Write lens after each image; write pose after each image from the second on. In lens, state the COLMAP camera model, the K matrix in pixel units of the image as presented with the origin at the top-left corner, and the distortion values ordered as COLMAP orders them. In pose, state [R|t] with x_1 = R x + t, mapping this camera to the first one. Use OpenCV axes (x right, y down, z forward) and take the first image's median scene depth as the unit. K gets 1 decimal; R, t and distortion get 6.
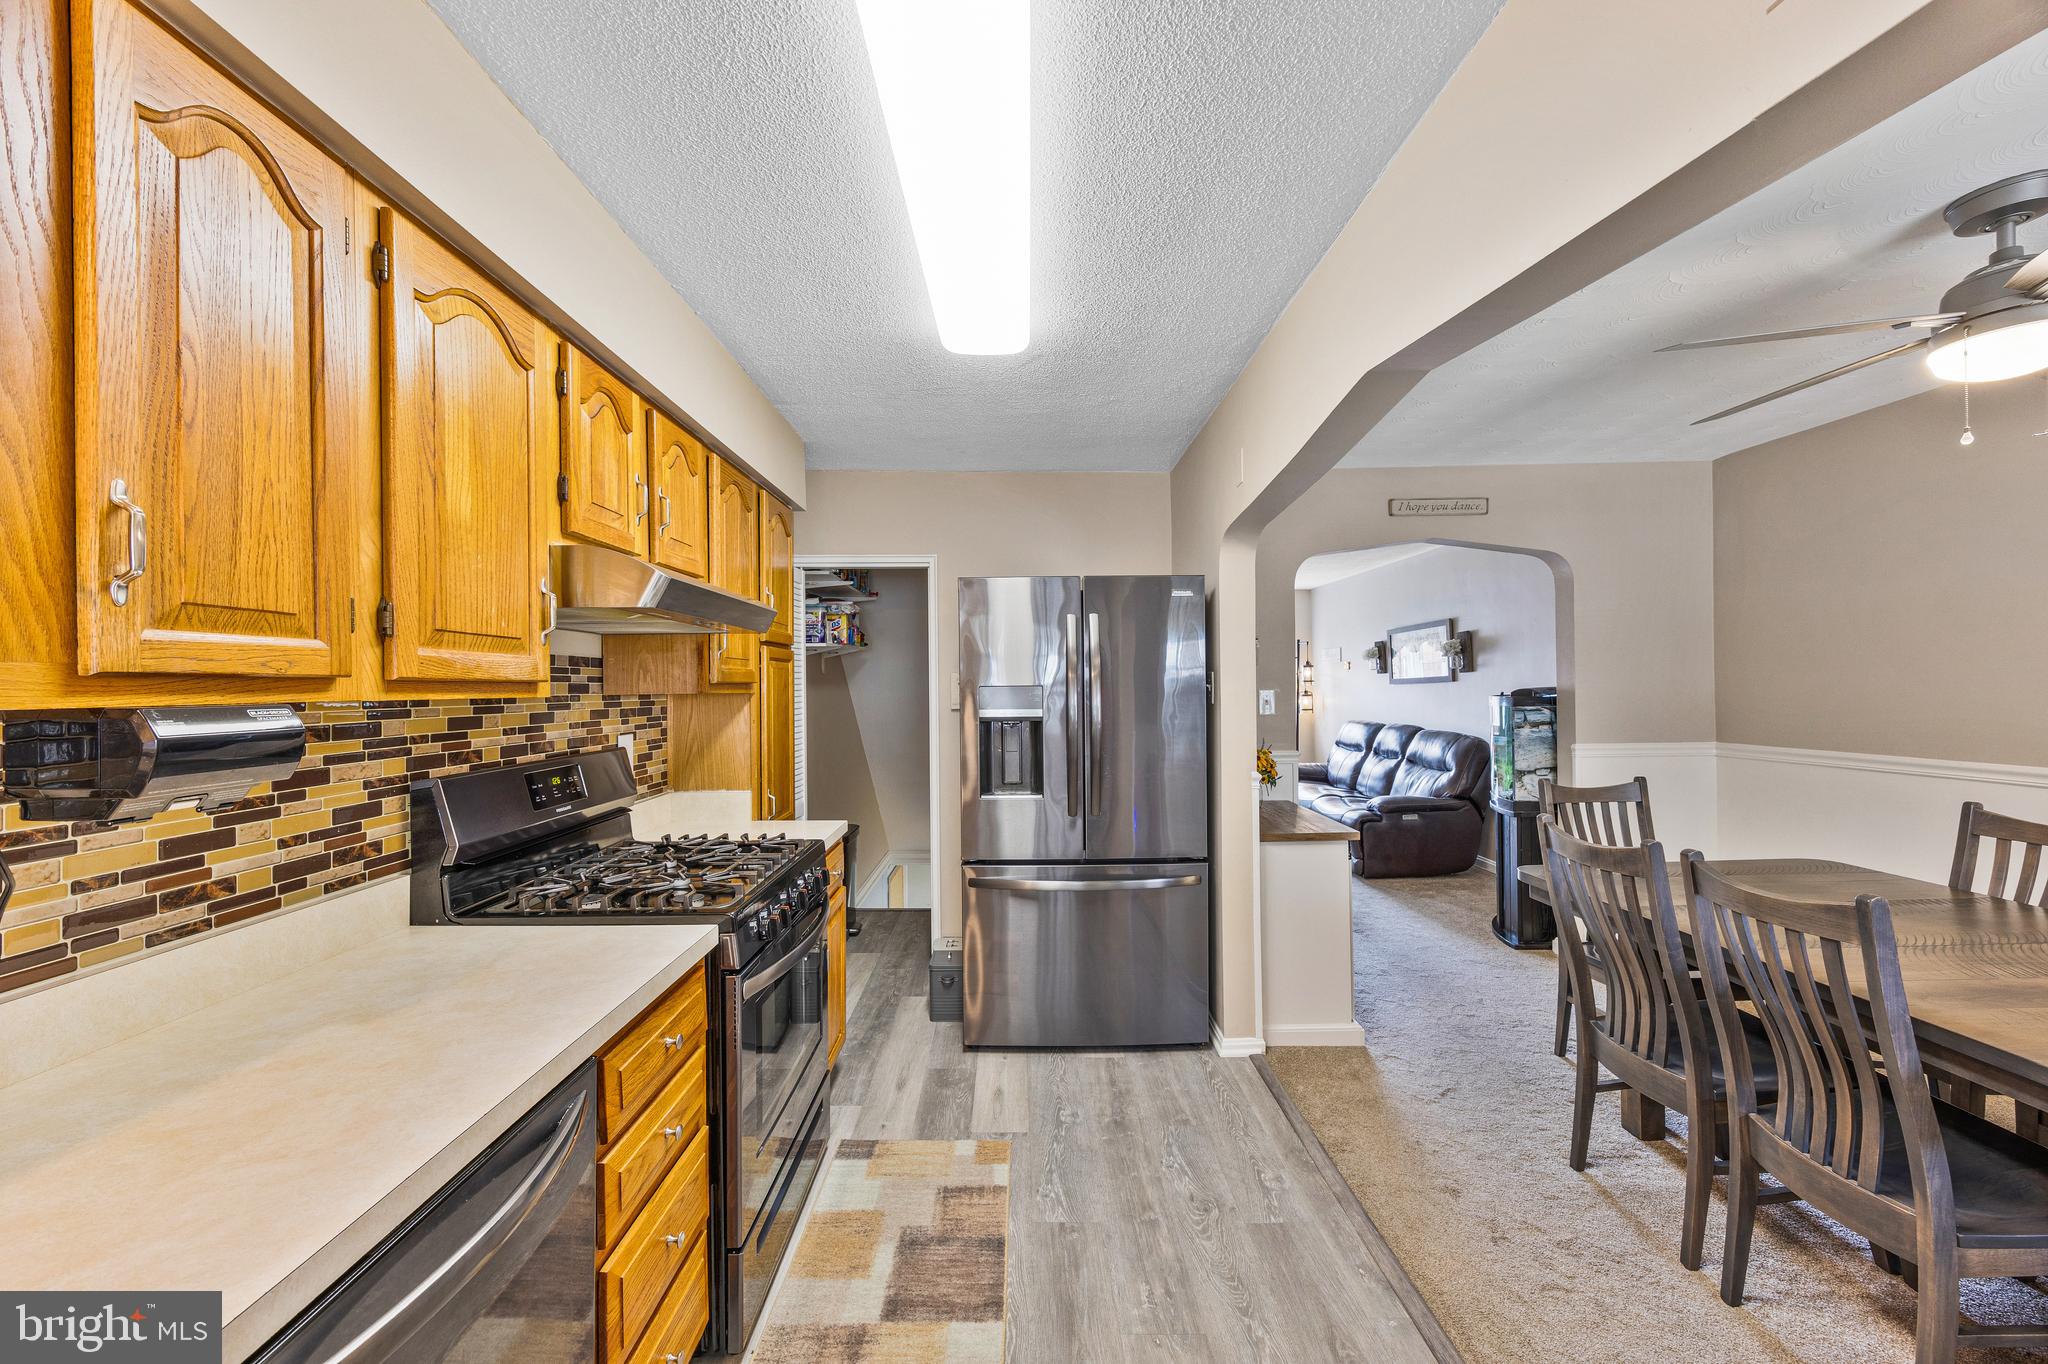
lens RADIAL K [[797.5, 0, 1023.4], [0, 797.5, 687.9], [0, 0, 1]] dist [-0.005940, 0.001349]
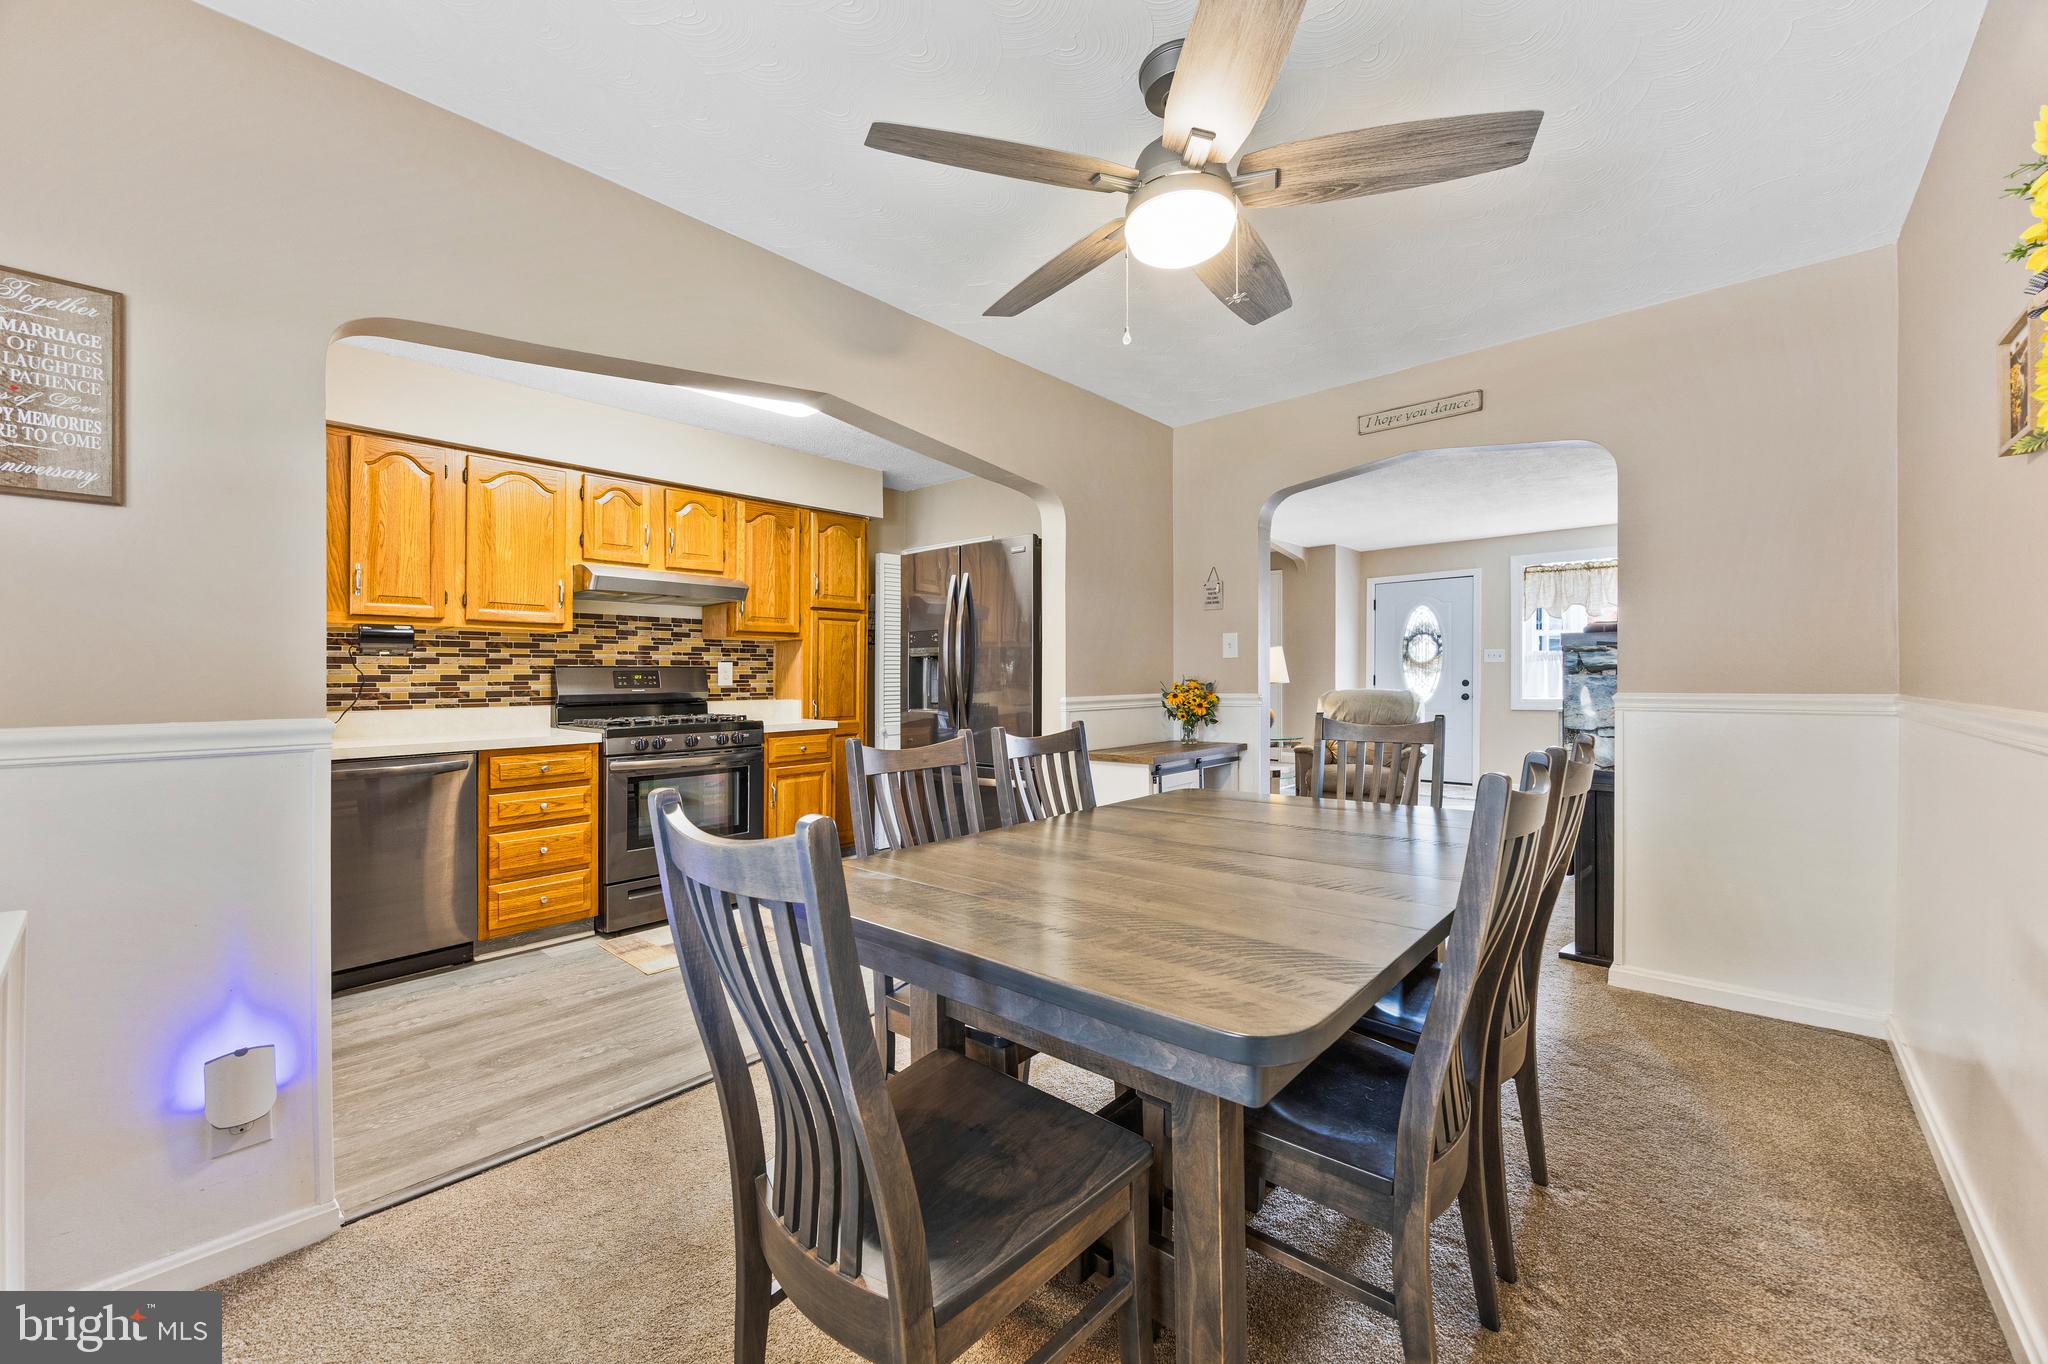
lens RADIAL K [[797.5, 0, 1031.2], [0, 797.5, 696.1], [0, 0, 1]] dist [-0.005940, 0.001349]
pose [[0.738388, 0.018742, -0.674116, 2.077002], [-0.002417, 0.999681, 0.025147, 0.148269], [0.674372, -0.016939, 0.738197, 0.205605]]
